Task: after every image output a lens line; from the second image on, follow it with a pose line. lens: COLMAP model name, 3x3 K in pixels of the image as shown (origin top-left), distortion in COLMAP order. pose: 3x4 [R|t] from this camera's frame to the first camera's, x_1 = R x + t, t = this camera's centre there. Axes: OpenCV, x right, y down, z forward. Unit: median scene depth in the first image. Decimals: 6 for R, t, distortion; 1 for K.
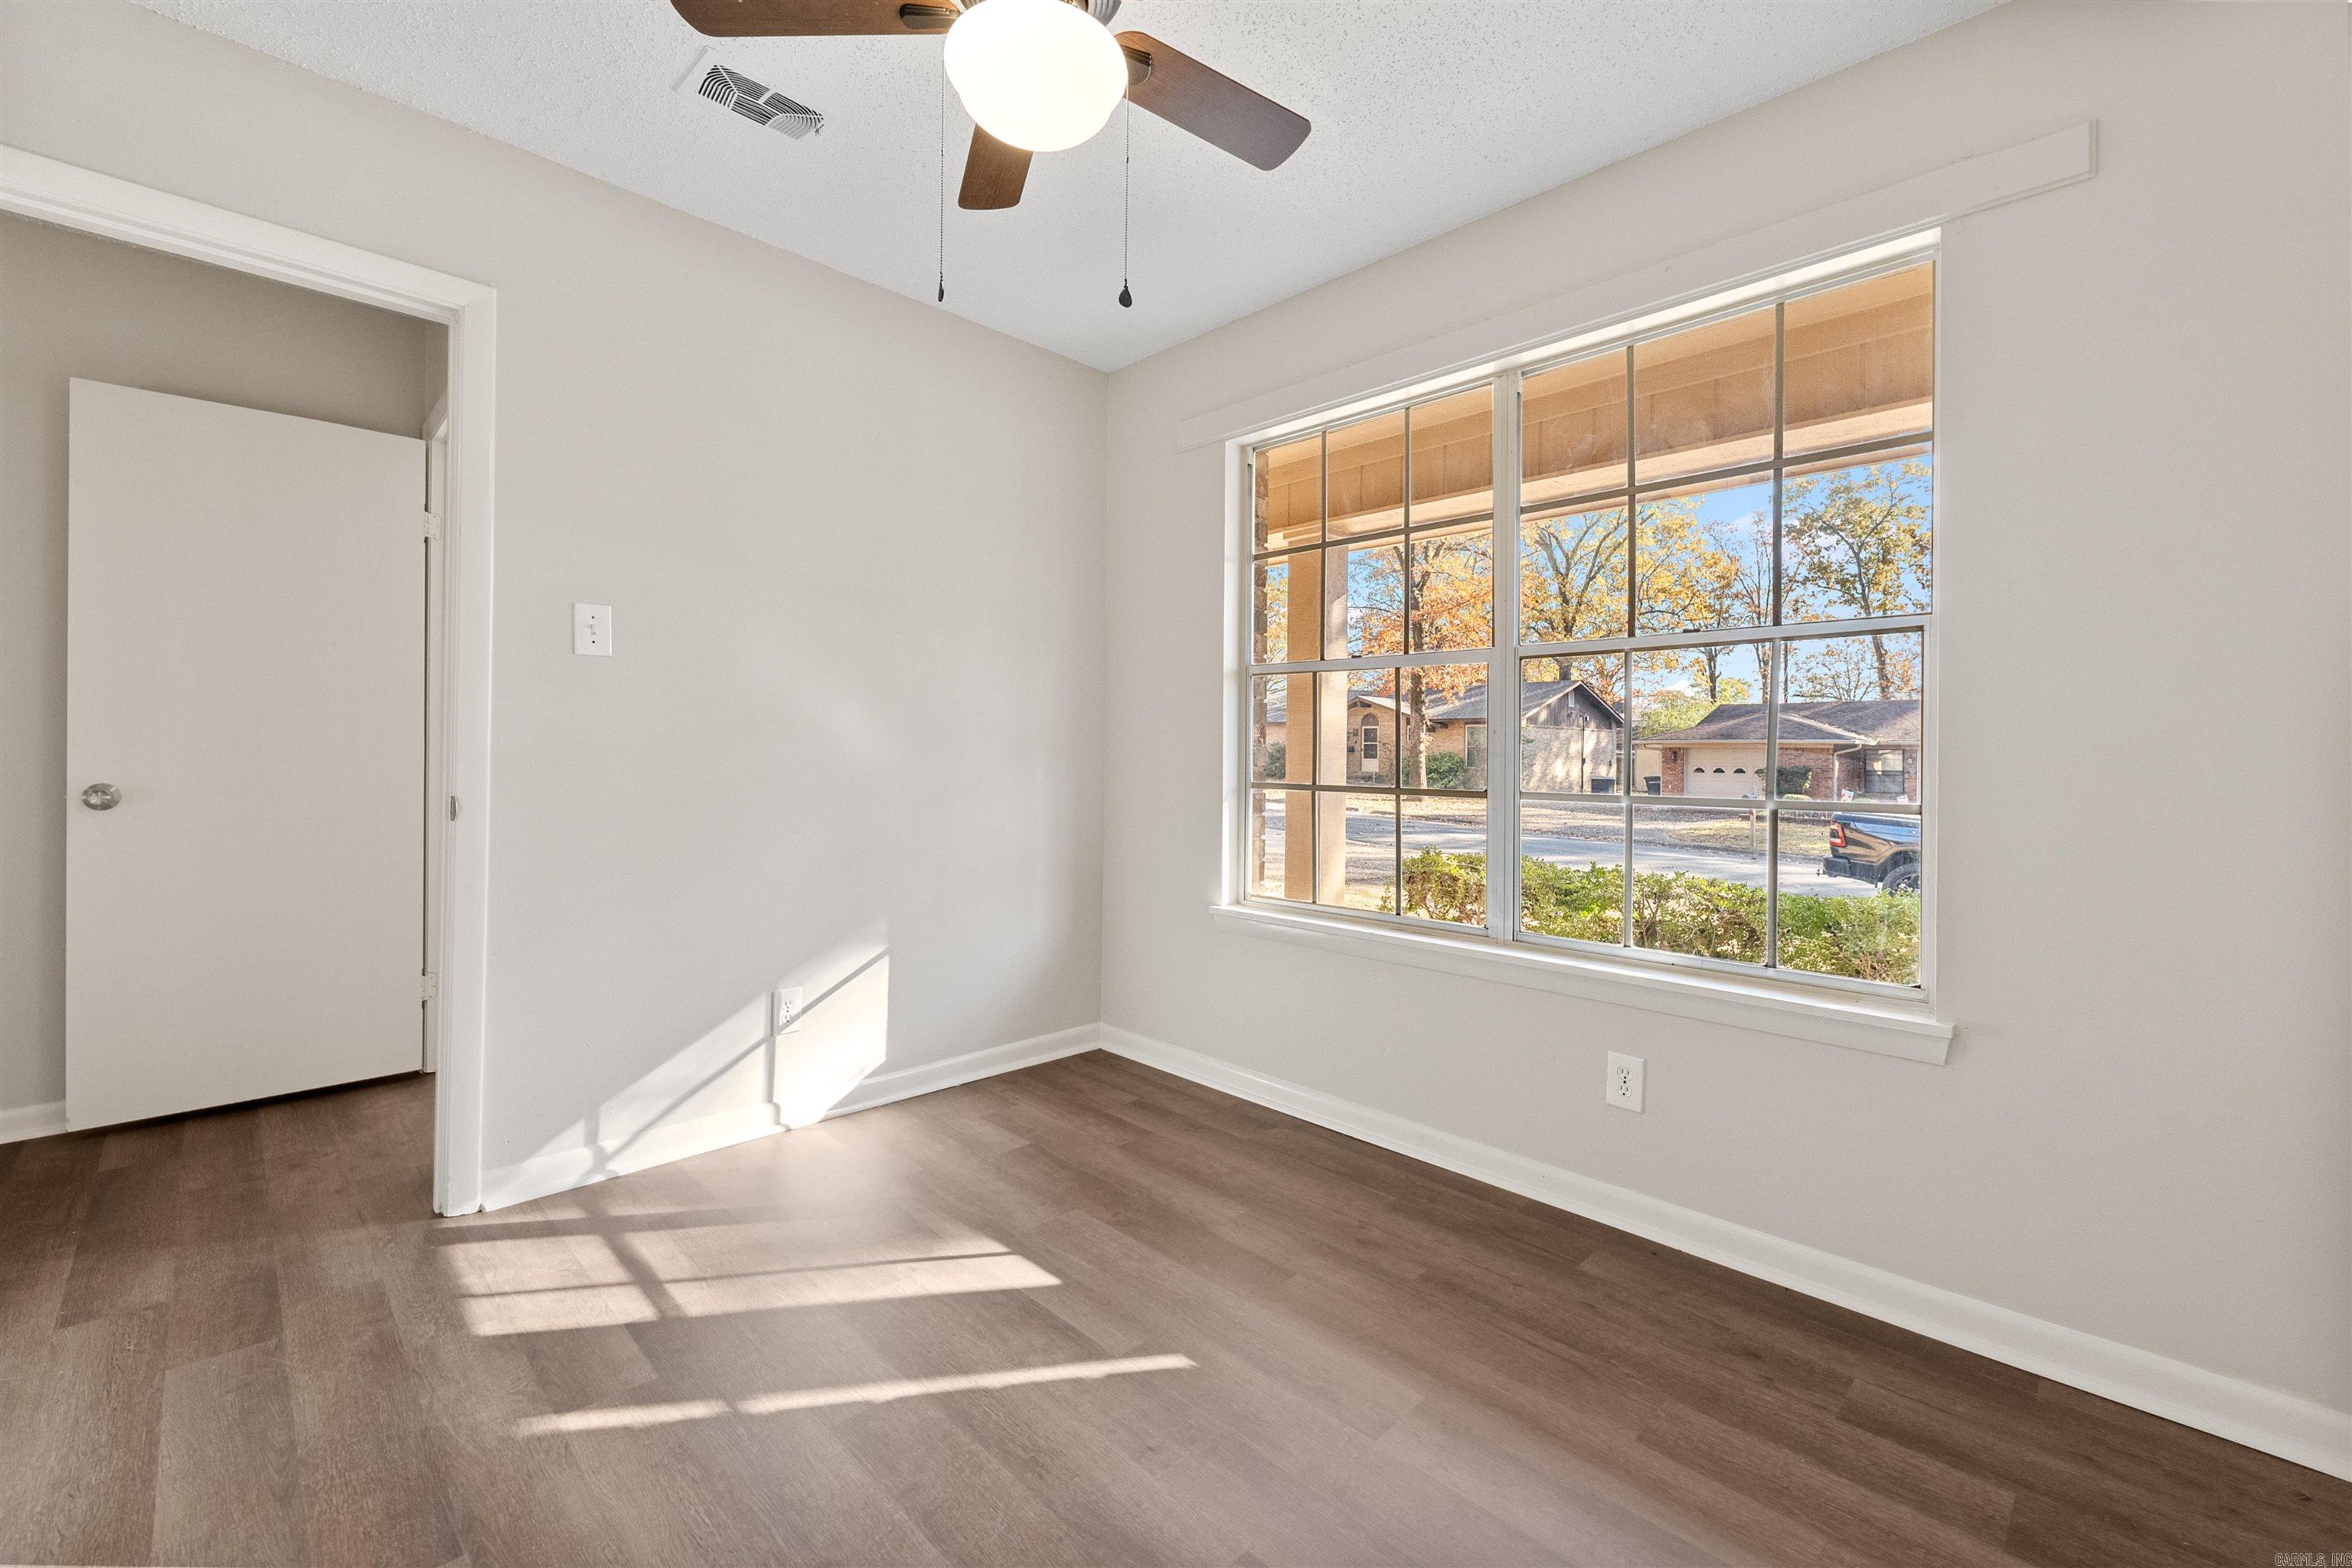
lens RADIAL K [[971.8, 0, 1166.2], [0, 971.8, 768.5], [0, 0, 1]] dist [-0.000474, -0.000784]
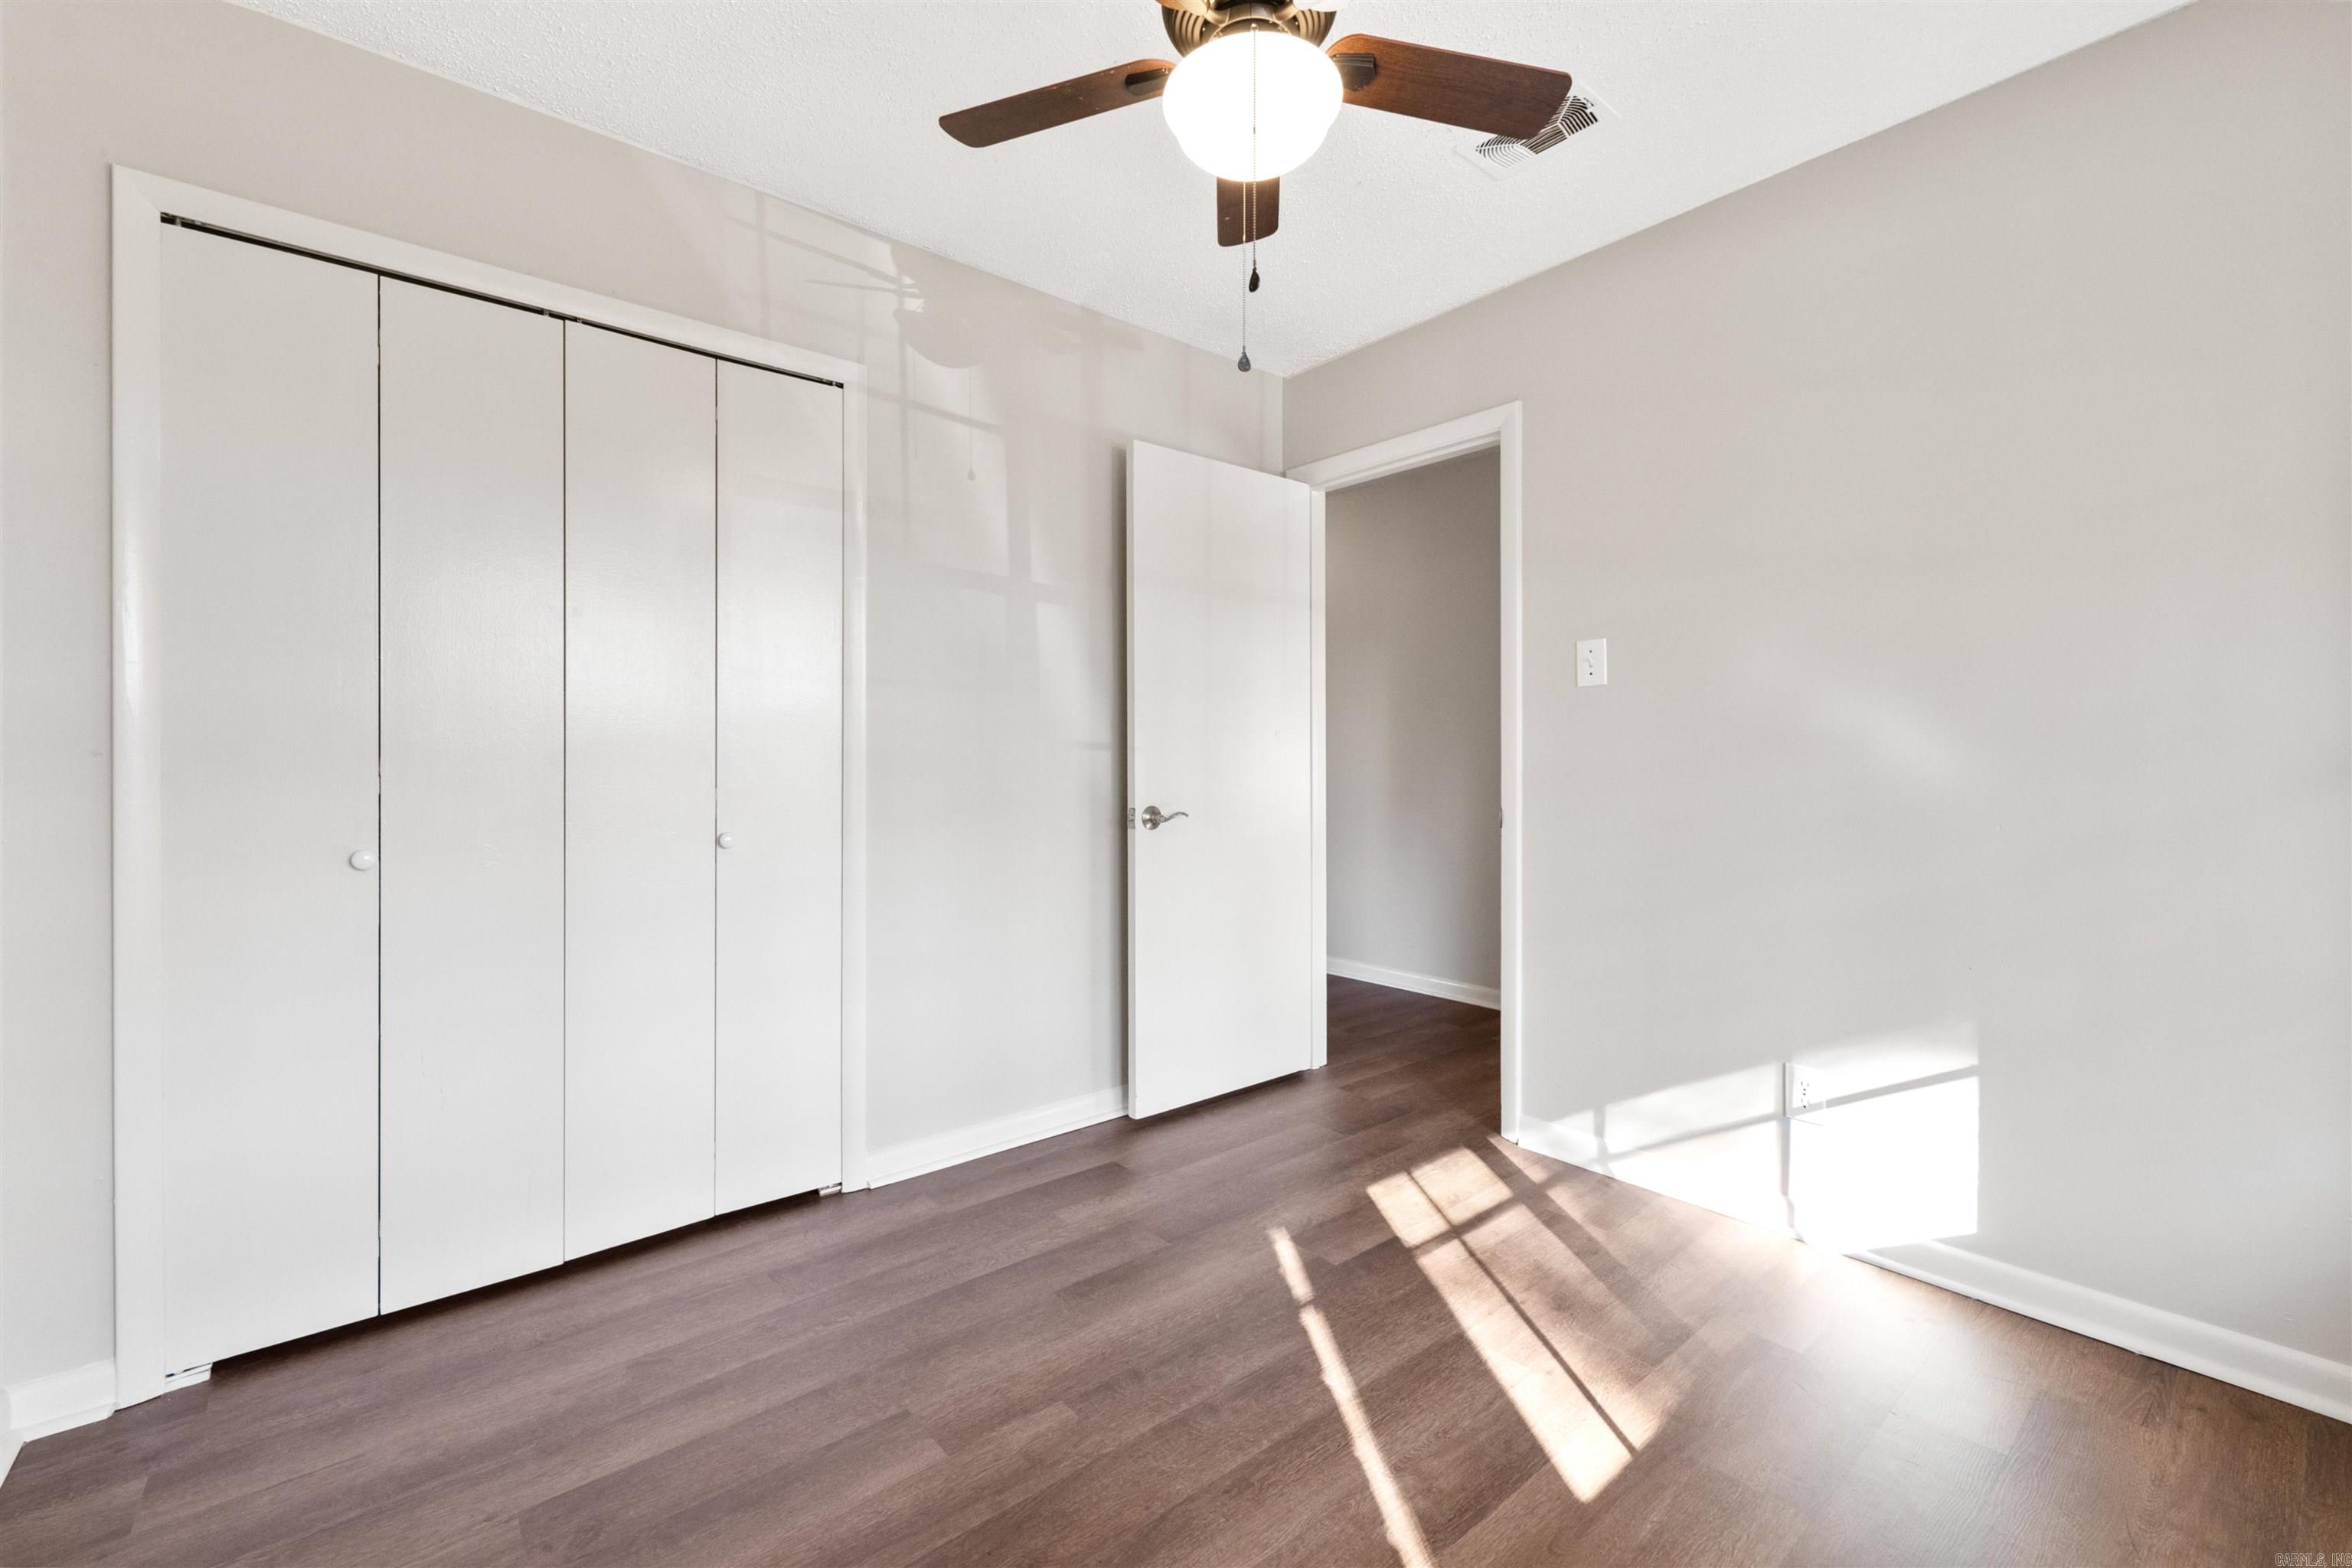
lens RADIAL K [[971.8, 0, 1167.2], [0, 971.8, 771.7], [0, 0, 1]] dist [-0.000474, -0.000784]
pose [[-0.095015, -0.003853, -0.995468, 0.609302], [-0.015796, 0.999872, -0.002363, -0.011121], [0.995350, 0.015500, -0.095064, 0.704863]]
